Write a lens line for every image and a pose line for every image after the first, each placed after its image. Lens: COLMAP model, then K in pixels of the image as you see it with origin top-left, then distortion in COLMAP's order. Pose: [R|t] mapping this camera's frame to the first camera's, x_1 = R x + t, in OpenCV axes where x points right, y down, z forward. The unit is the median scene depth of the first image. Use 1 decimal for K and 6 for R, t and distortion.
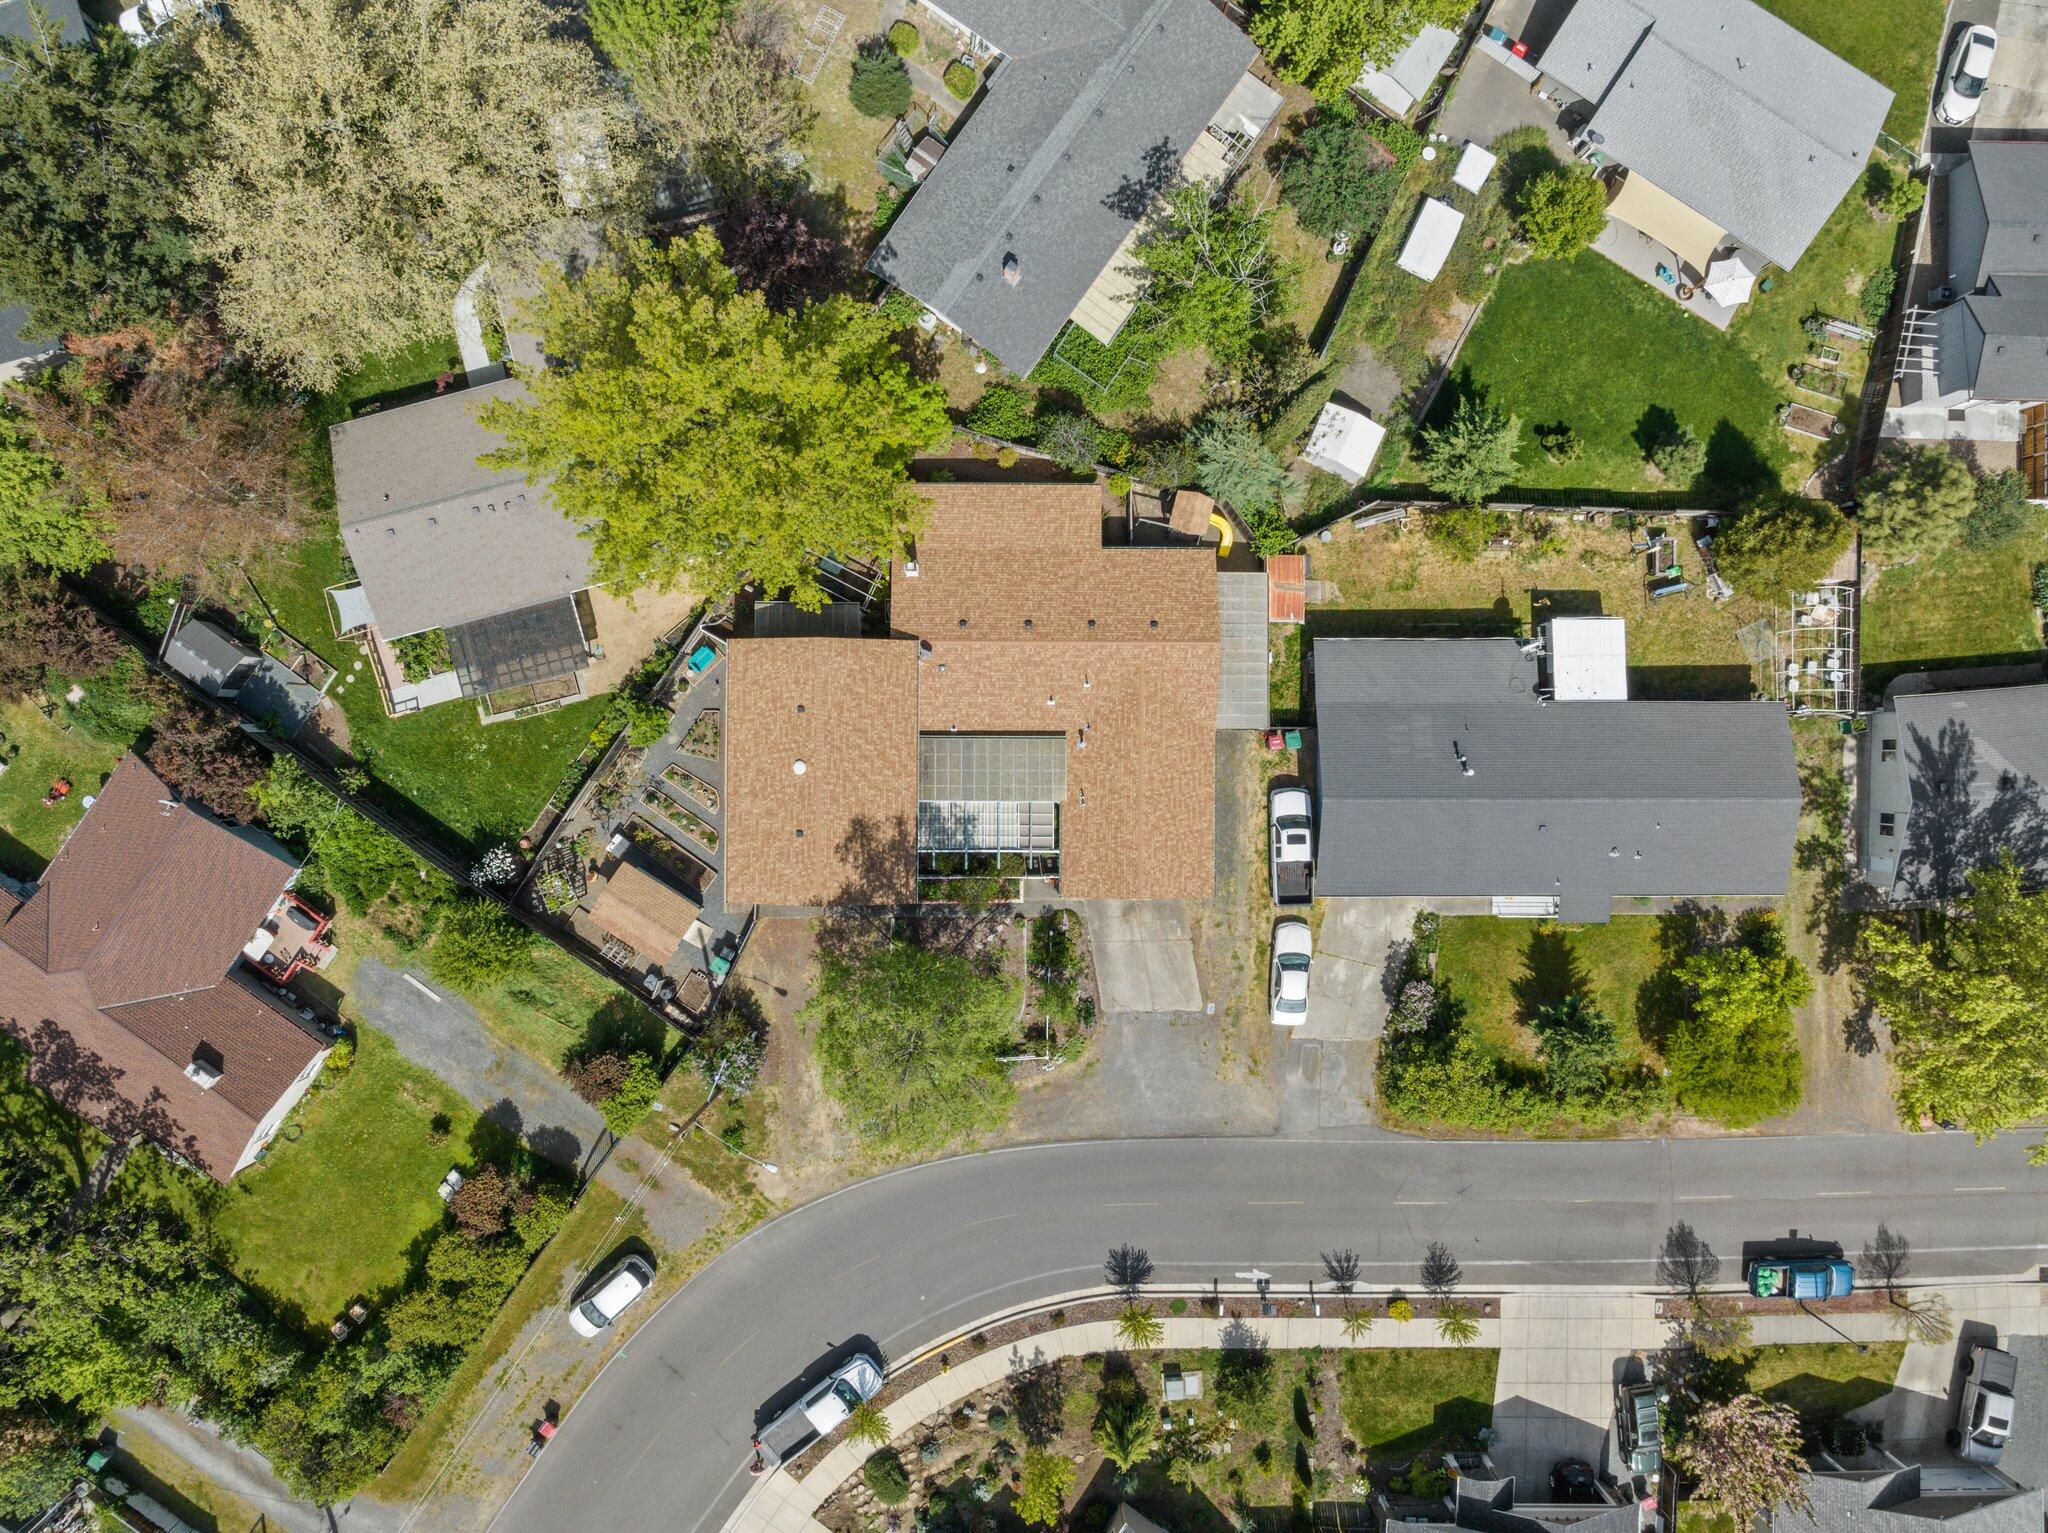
lens RADIAL K [[1431.3, 0, 1018.8], [0, 1431.3, 764.1], [0, 0, 1]] dist [-0.030847, -0.002305]
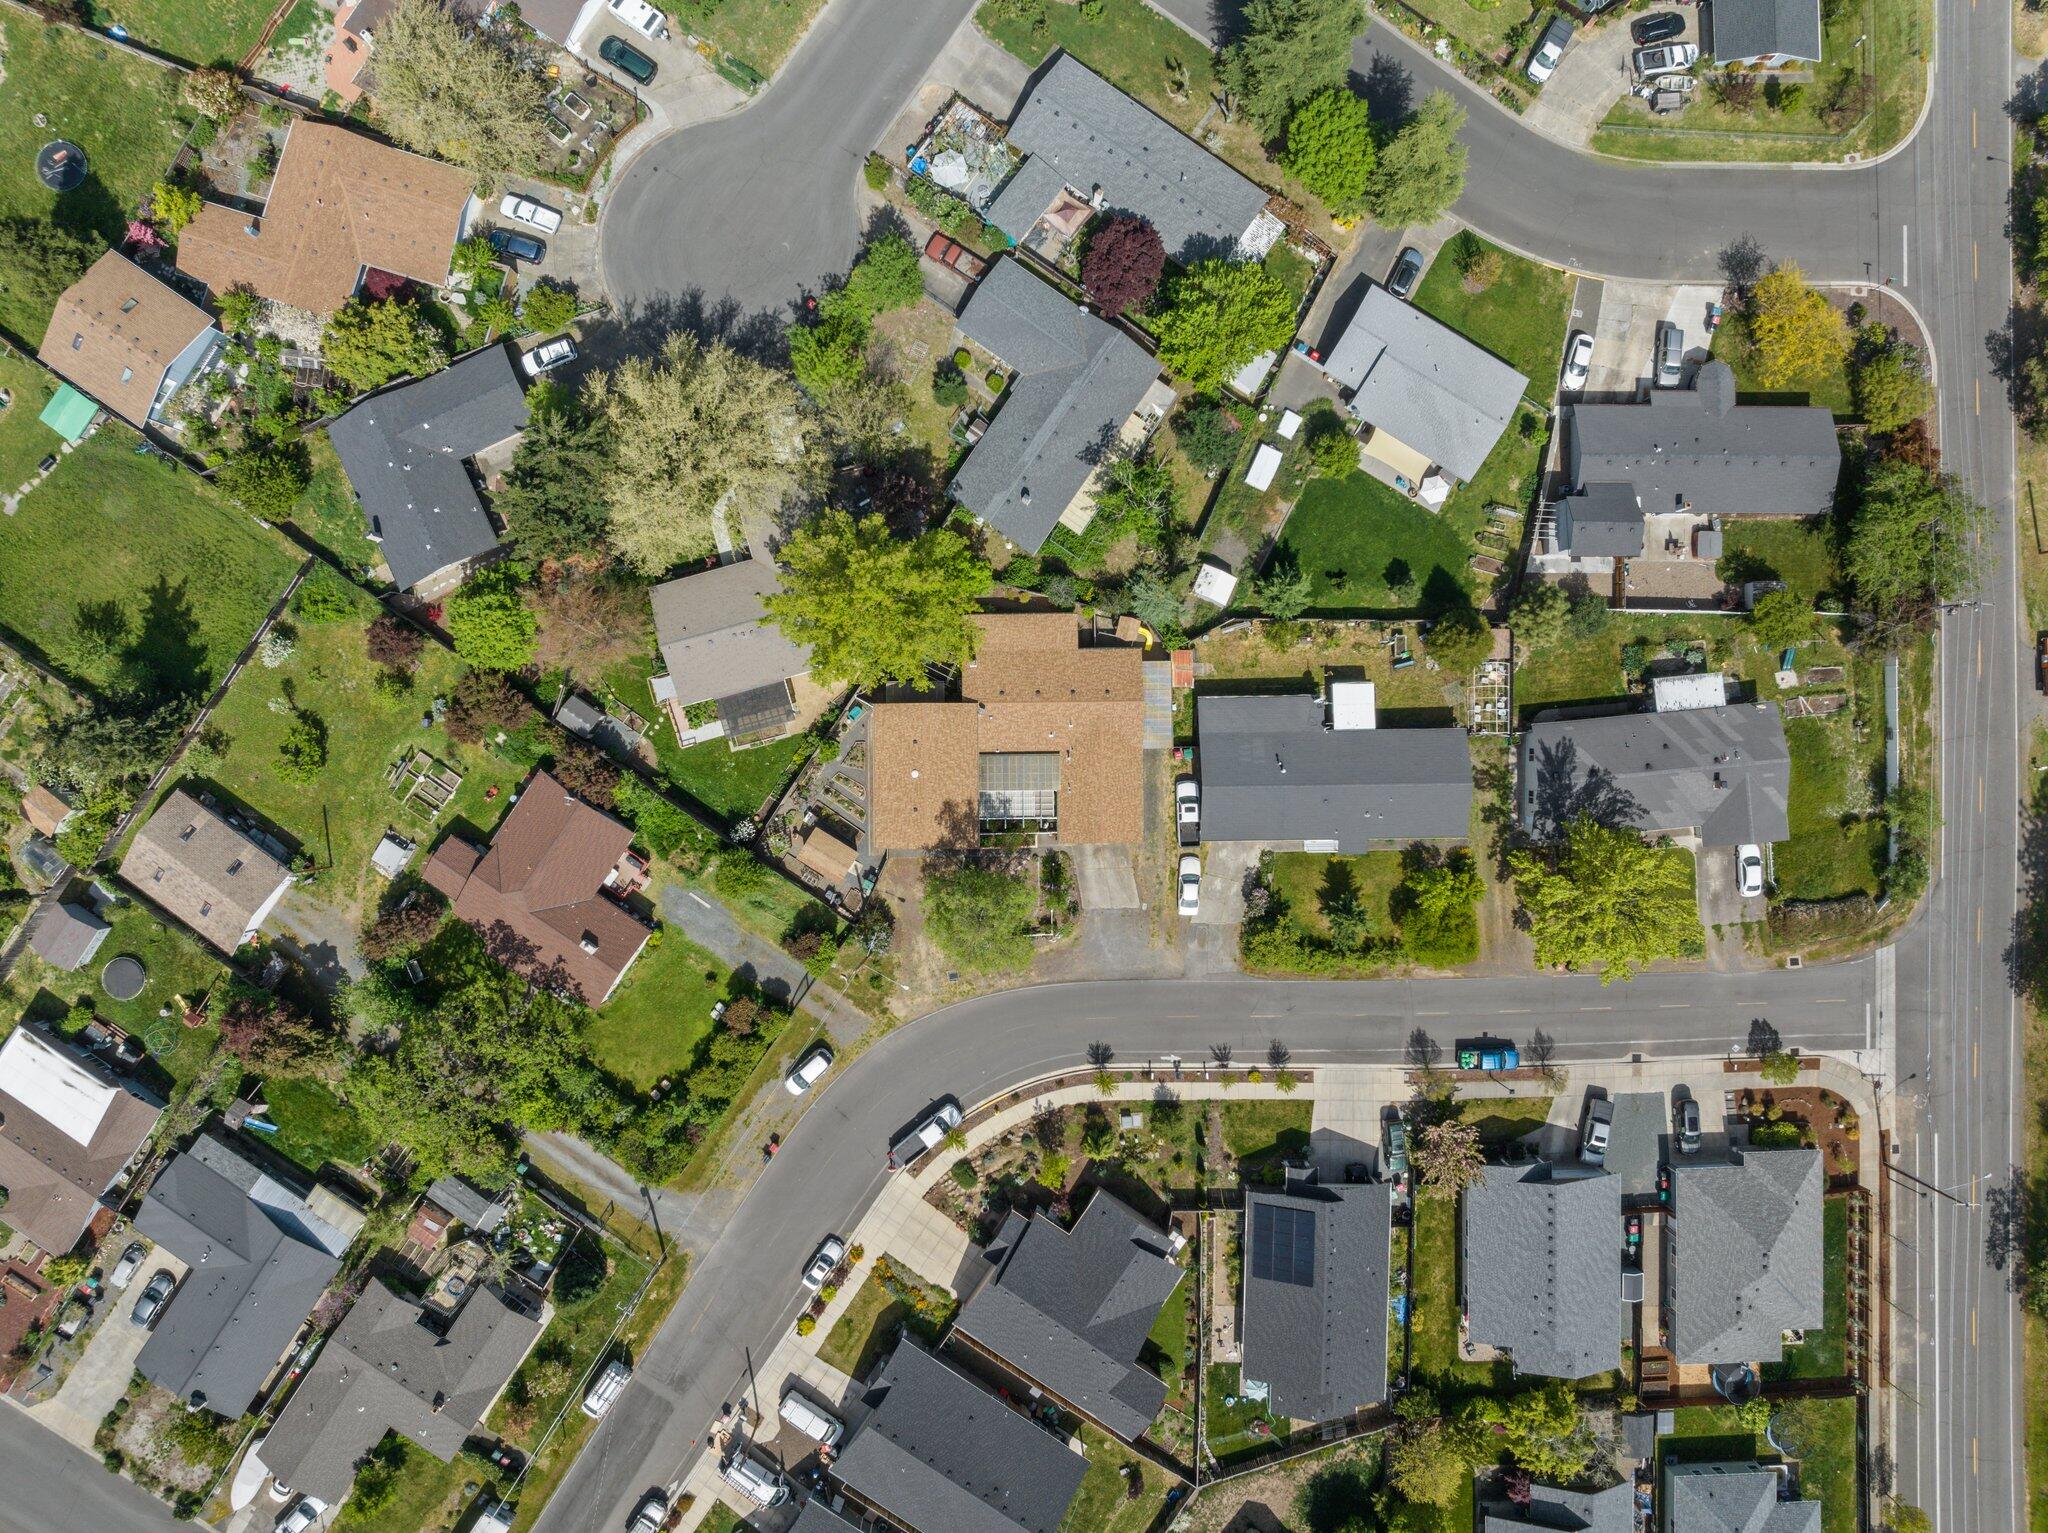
lens RADIAL K [[1431.4, 0, 1026.8], [0, 1431.4, 768.9], [0, 0, 1]] dist [0.001440, 0.000253]
pose [[0.999896, -0.014116, -0.003091, -0.003019], [0.014157, 0.999804, 0.013806, -0.025657], [0.002895, -0.013848, 0.999900, -0.782843]]
